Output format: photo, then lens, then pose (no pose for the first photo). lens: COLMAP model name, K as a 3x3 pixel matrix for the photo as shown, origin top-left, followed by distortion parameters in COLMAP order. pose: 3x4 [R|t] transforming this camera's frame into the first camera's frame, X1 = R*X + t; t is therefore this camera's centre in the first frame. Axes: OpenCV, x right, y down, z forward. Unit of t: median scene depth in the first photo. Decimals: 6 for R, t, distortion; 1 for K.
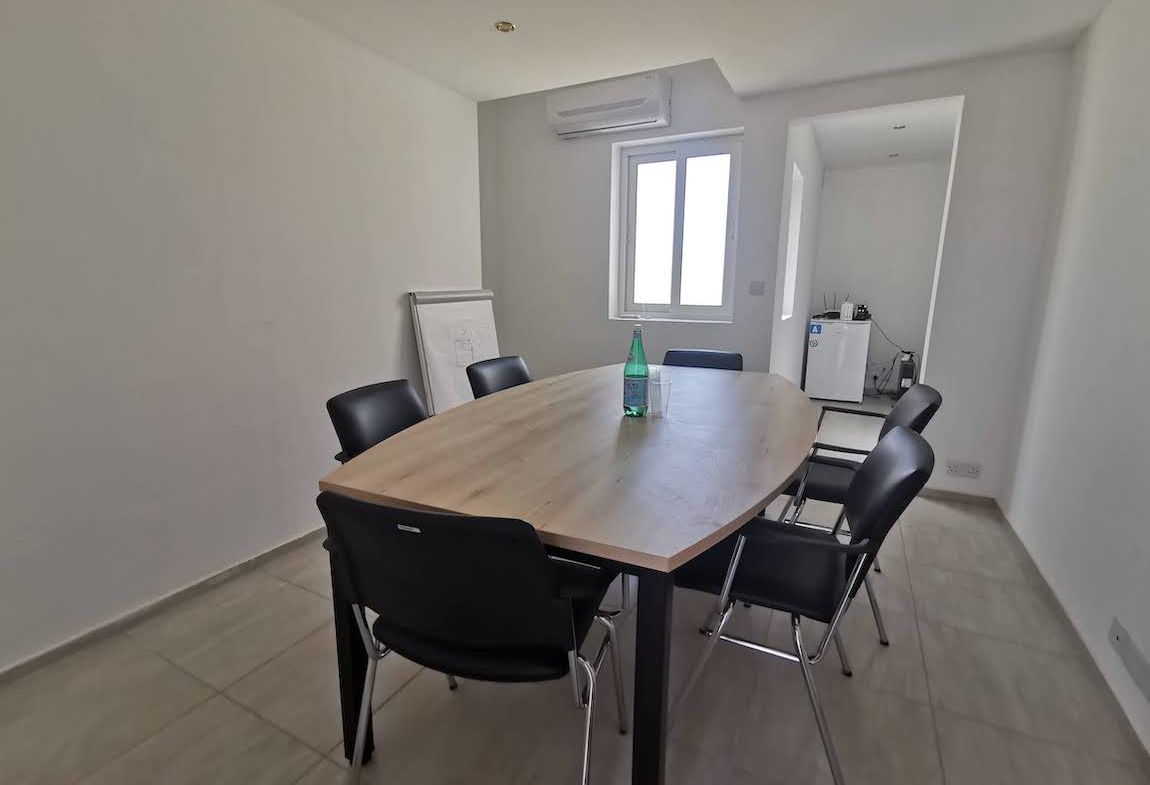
lens RADIAL K [[526.9, 0, 575.0], [0, 526.9, 389.7], [0, 0, 1]] dist [-0.001780, -0.007232]
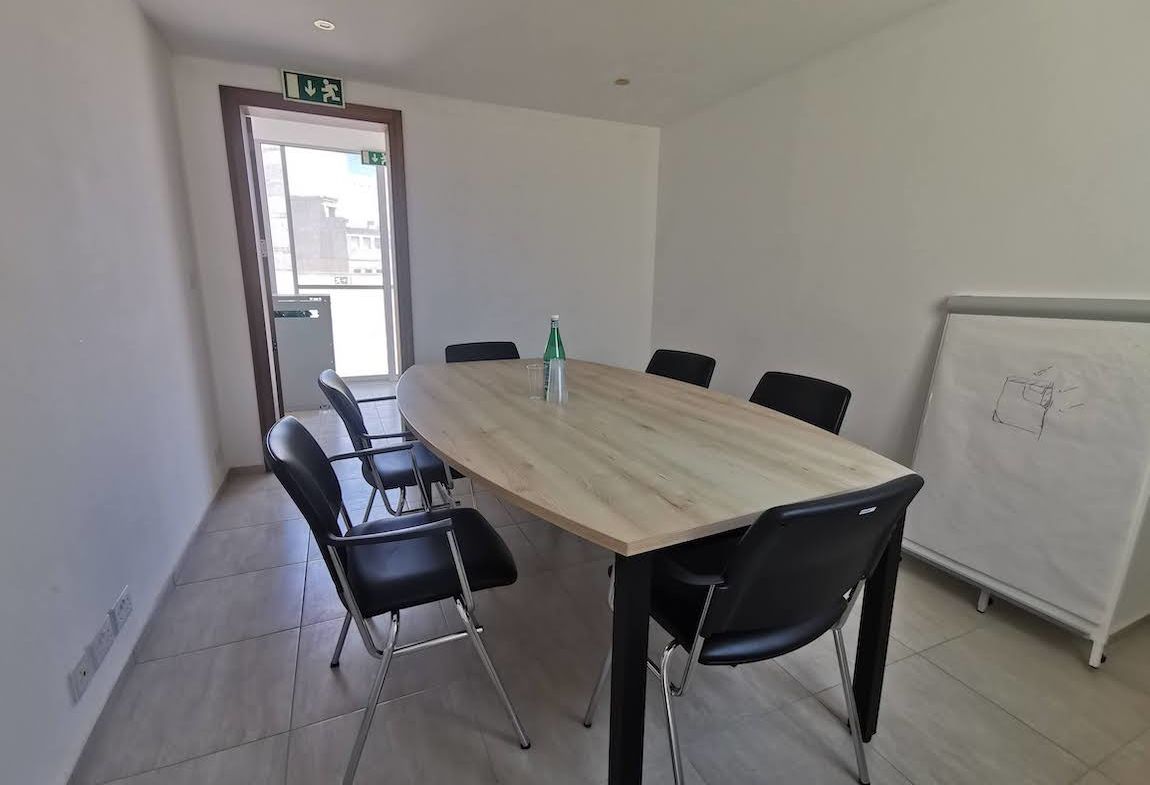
lens RADIAL K [[526.9, 0, 575.0], [0, 526.9, 389.7], [0, 0, 1]] dist [-0.001780, -0.007232]
pose [[-0.618917, 0.138233, -0.773197, 0.502642], [-0.168939, 0.937925, 0.302913, -0.164229], [0.767073, 0.318101, -0.557145, 0.866438]]
